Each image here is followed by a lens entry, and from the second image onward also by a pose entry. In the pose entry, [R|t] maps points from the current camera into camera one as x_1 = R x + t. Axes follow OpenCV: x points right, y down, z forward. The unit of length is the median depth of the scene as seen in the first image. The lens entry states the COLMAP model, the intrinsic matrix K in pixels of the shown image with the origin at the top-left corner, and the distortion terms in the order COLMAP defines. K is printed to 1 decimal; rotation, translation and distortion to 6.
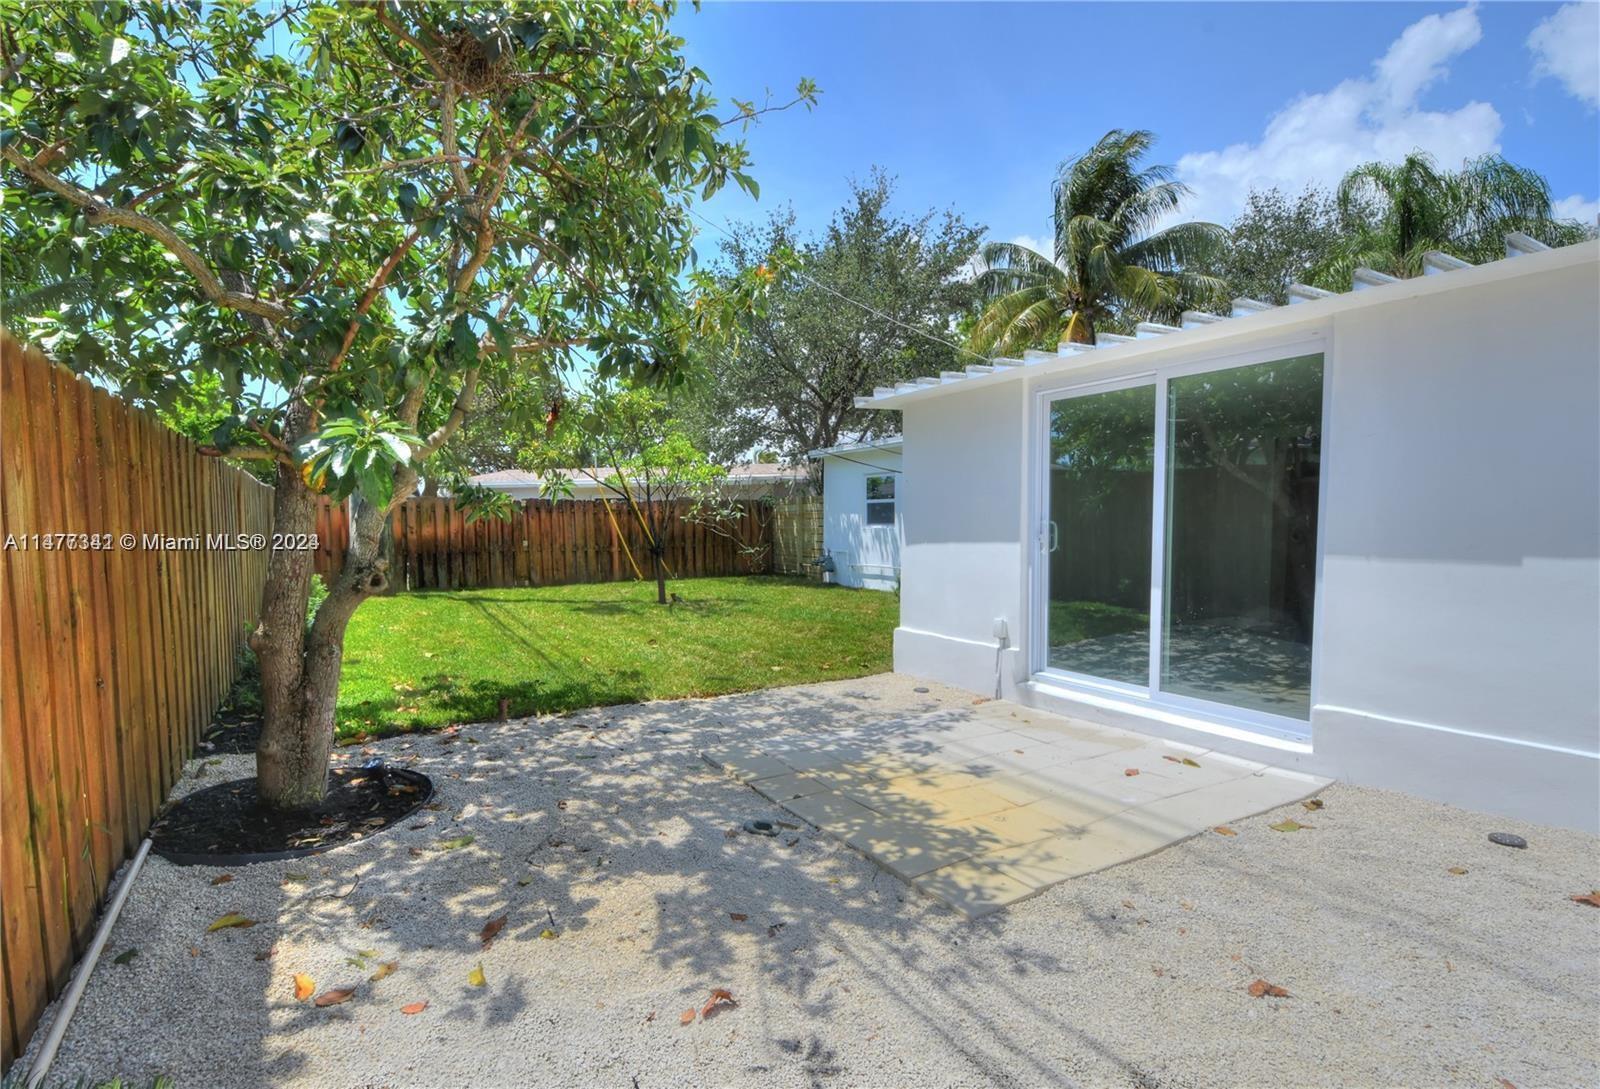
lens RADIAL K [[738.7, 0, 783.6], [0, 738.7, 560.9], [0, 0, 1]] dist [0.002992, -0.001092]
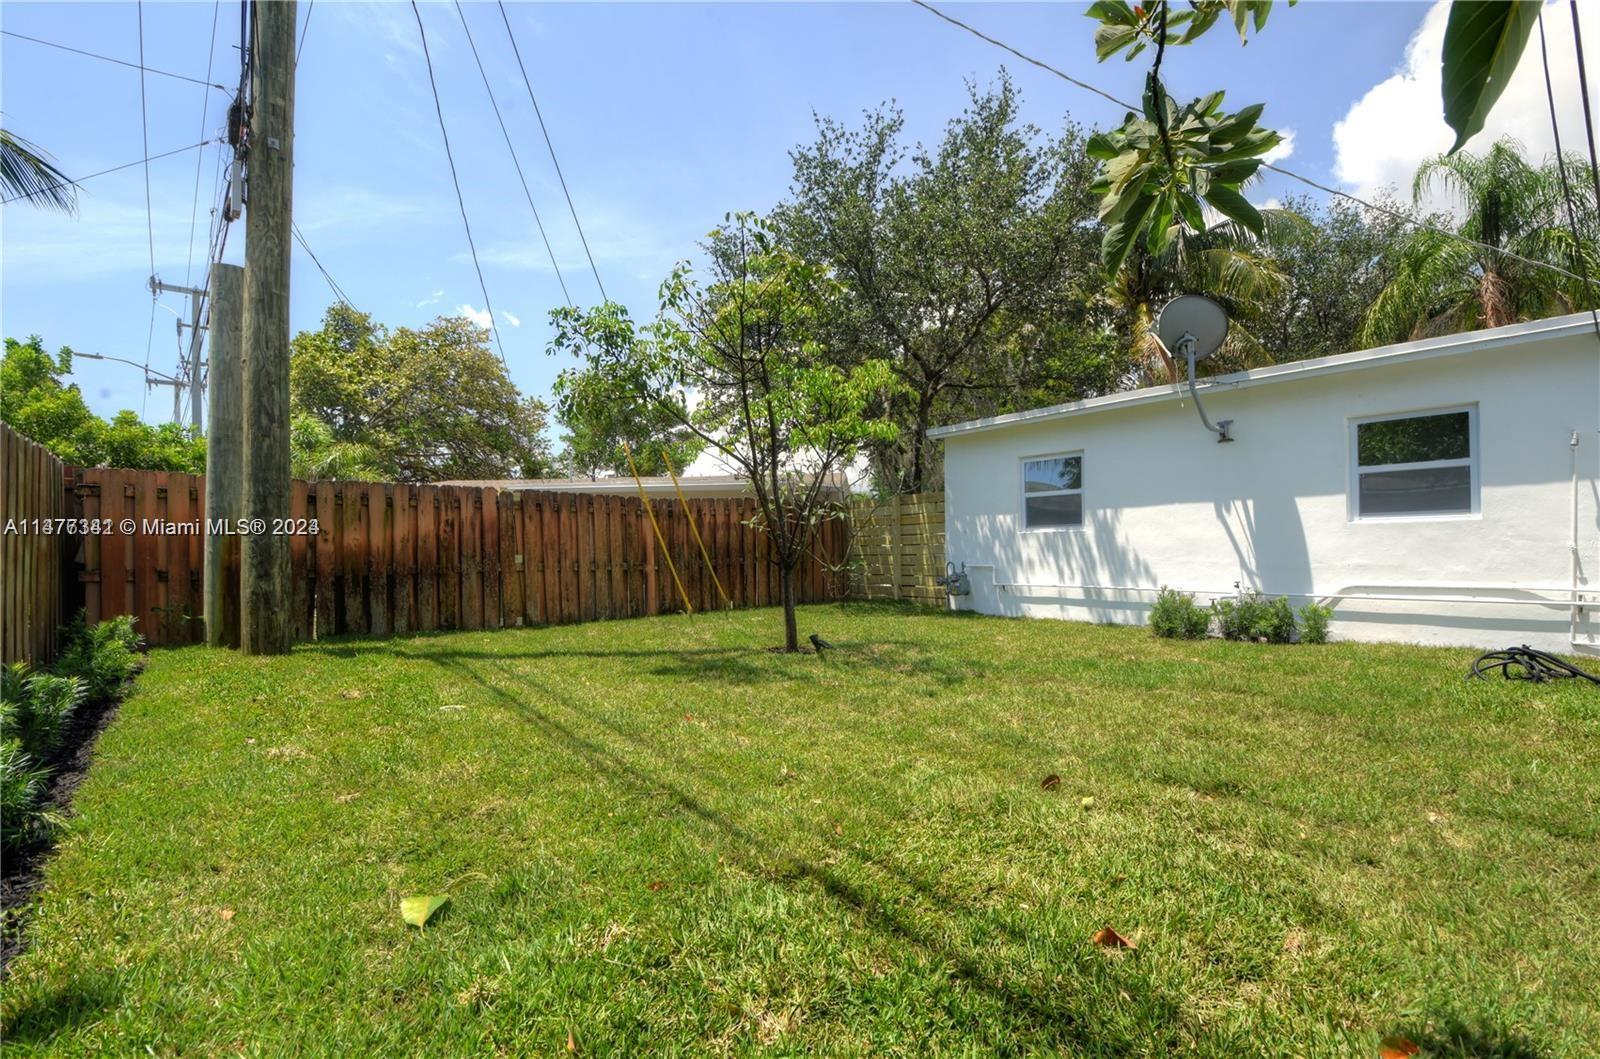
lens RADIAL K [[704.2, 0, 816.6], [0, 704.2, 535.4], [0, 0, 1]] dist [0.001314, -0.000534]
pose [[0.987926, -0.005463, 0.154830, -0.196365], [0.017532, 0.996900, -0.076695, 0.007208], [-0.153931, 0.078484, 0.984960, 0.374111]]
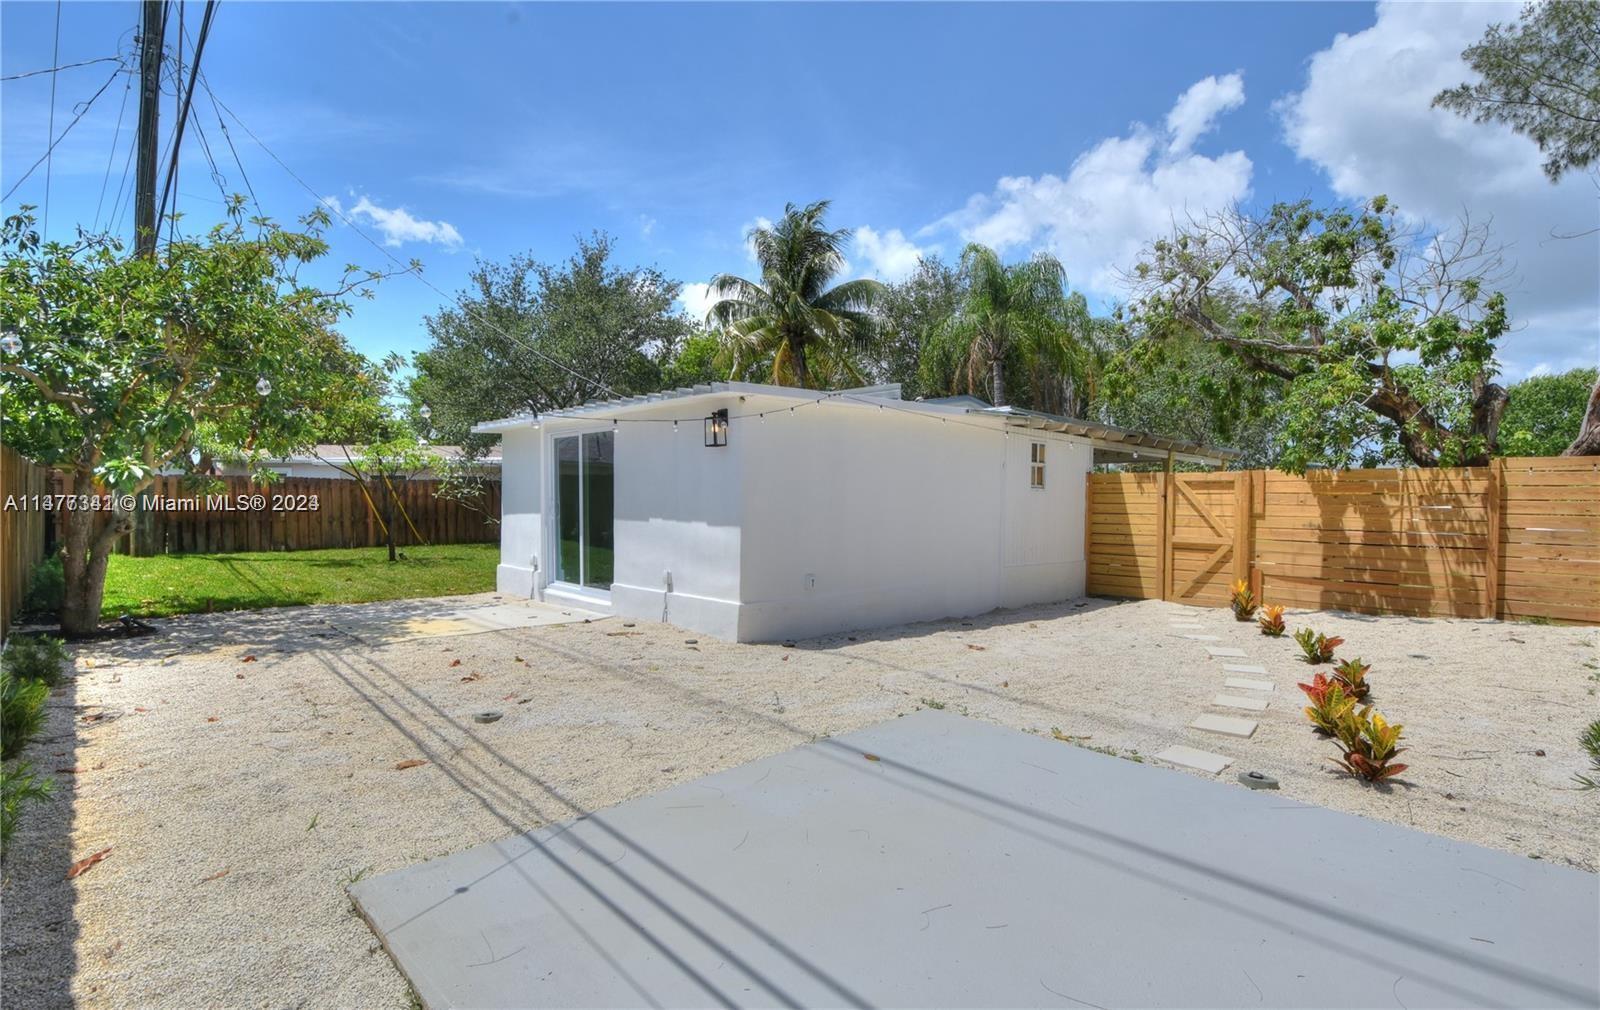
lens RADIAL K [[755.9, 0, 813.3], [0, 755.9, 493.2], [0, 0, 1]] dist [-0.004413, -0.002082]
pose [[0.975350, 0.012157, 0.220328, 0.222537], [0.001198, 0.998175, -0.060381, 0.016806], [-0.220660, 0.059157, 0.973555, -0.384222]]
